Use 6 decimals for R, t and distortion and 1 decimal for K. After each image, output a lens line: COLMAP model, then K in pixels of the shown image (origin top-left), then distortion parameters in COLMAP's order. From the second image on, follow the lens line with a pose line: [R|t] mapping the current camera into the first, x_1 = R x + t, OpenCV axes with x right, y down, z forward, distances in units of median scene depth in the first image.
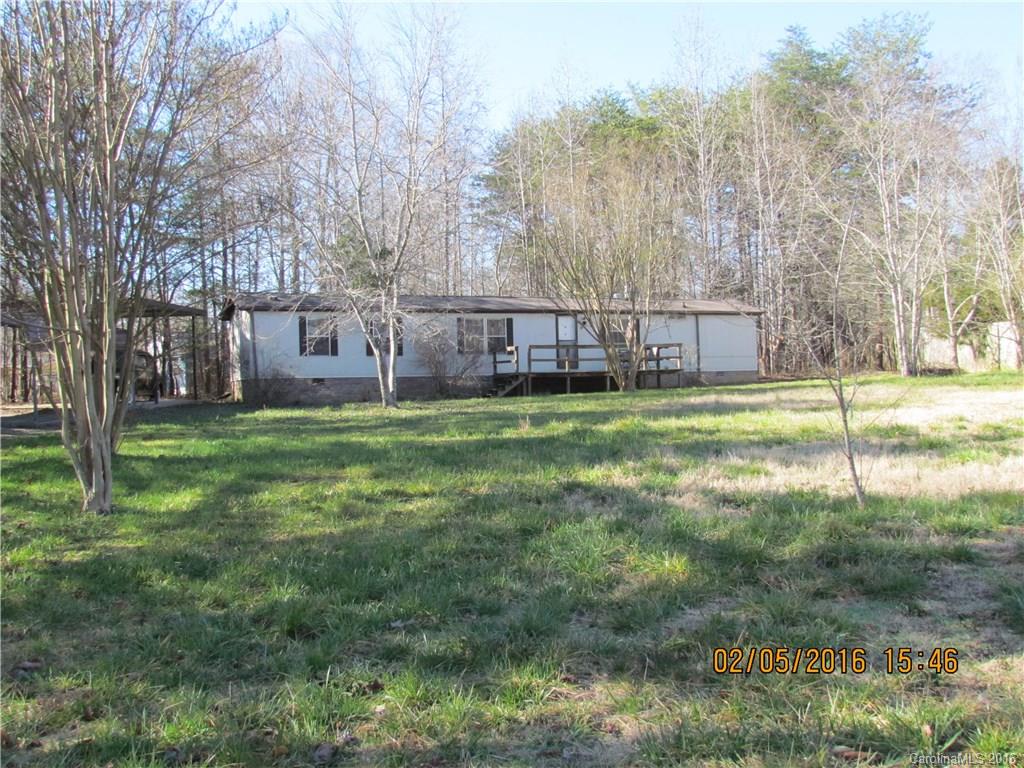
lens RADIAL K [[1063.8, 0, 512.0], [0, 1063.8, 384.0], [0, 0, 1]] dist [-0.004646, 0.002055]
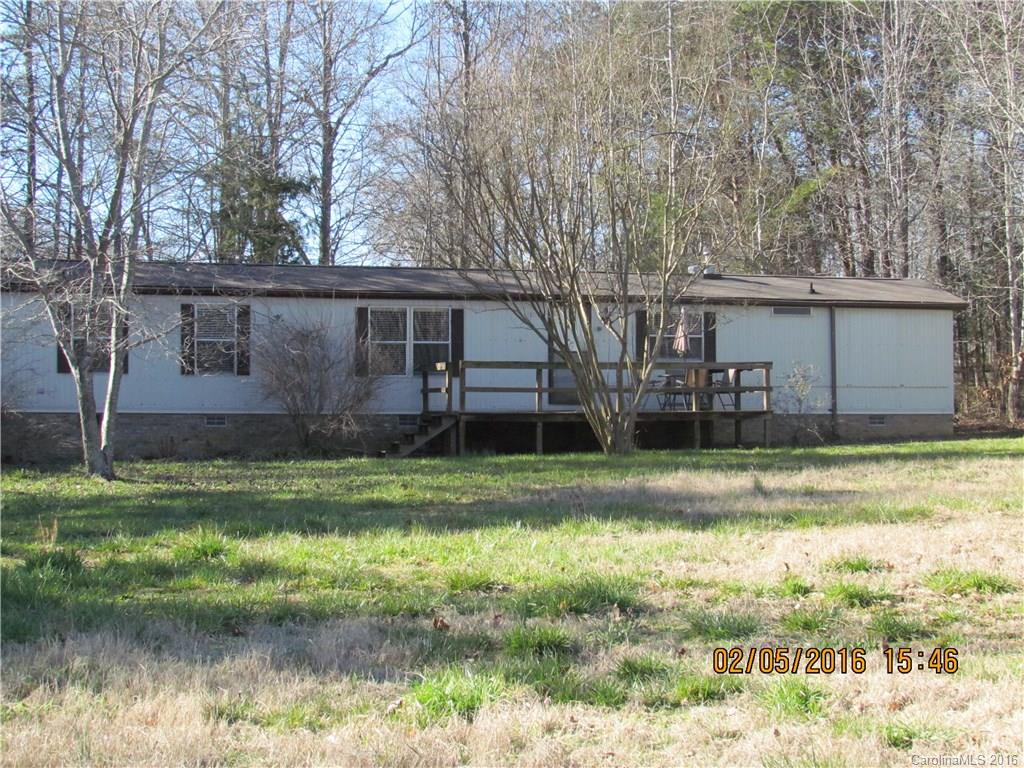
lens RADIAL K [[1836.5, 0, 512.0], [0, 1836.5, 384.0], [0, 0, 1]] dist [-0.152525, -0.045820]
pose [[0.986297, 0.021367, -0.163589, 0.178410], [-0.023484, 0.999663, -0.011019, -0.014252], [0.163298, 0.014710, 0.986467, 0.084937]]
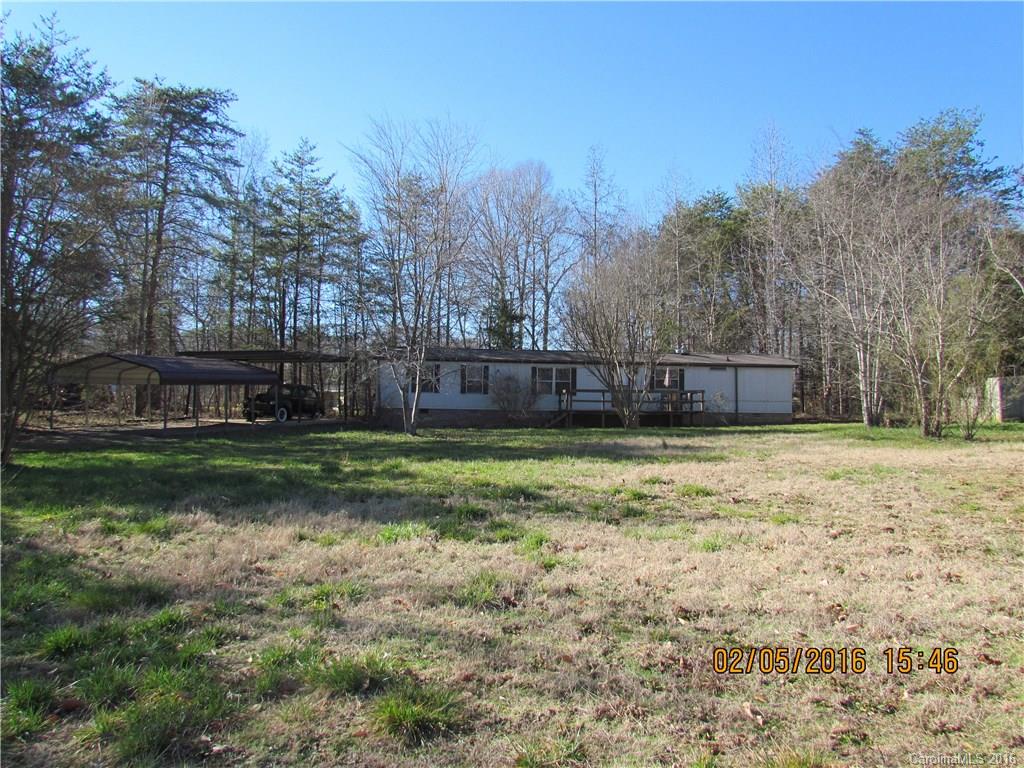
lens RADIAL K [[737.8, 0, 512.0], [0, 737.8, 384.0], [0, 0, 1]] dist [-0.006296, -0.001618]
pose [[0.940467, 0.023920, -0.339043, 0.235706], [-0.034147, 0.999123, -0.024230, -0.016916], [0.338166, 0.034365, 0.940459, 0.116468]]
